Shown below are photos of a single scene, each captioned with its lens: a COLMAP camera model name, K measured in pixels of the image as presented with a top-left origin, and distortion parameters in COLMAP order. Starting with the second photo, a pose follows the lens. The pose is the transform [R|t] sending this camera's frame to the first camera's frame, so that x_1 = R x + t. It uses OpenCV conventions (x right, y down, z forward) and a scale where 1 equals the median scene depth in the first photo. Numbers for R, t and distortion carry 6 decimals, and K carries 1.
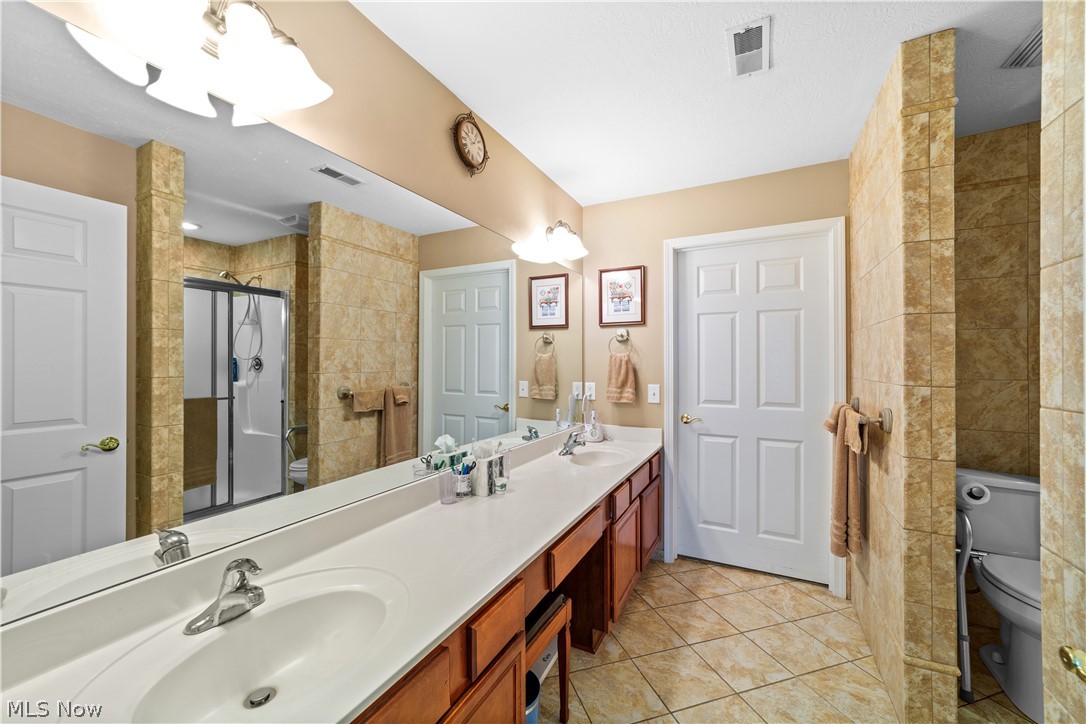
lens RADIAL K [[416.2, 0, 545.5], [0, 416.2, 360.2], [0, 0, 1]] dist [-0.018076, 0.000080]
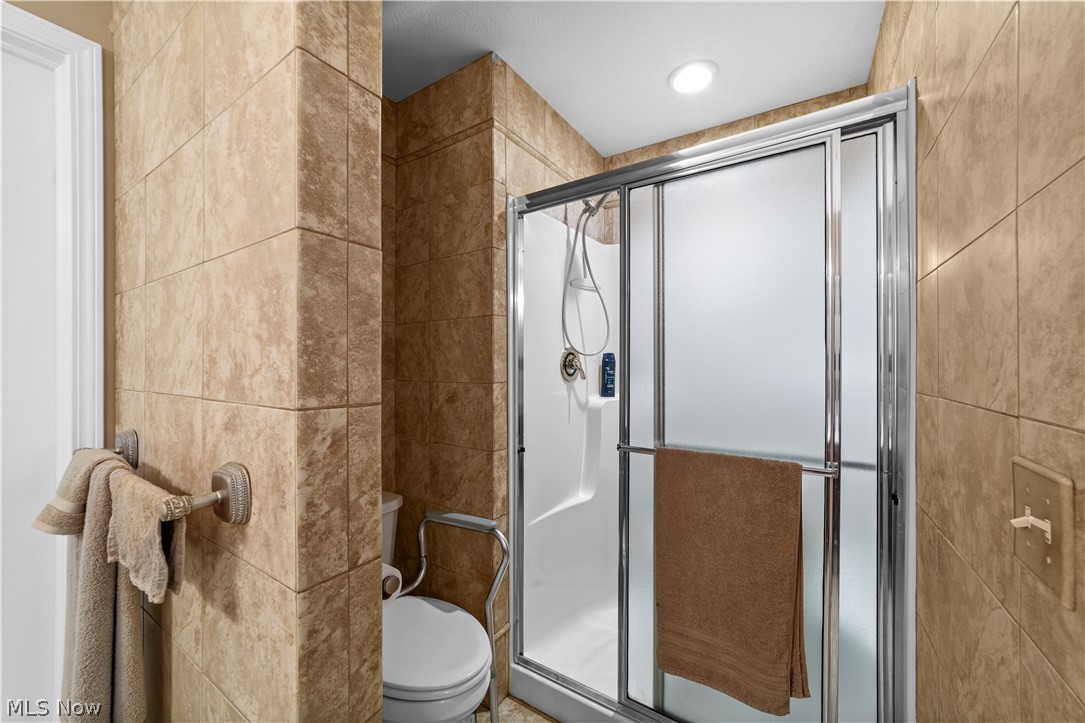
lens RADIAL K [[434.2, 0, 540.3], [0, 434.2, 360.0], [0, 0, 1]] dist [-0.018414, 0.010302]
pose [[0.127758, 0.003171, 0.991800, 0.492827], [-0.002095, 0.999994, -0.002928, 0.014988], [-0.991803, -0.001704, 0.127764, 0.715919]]
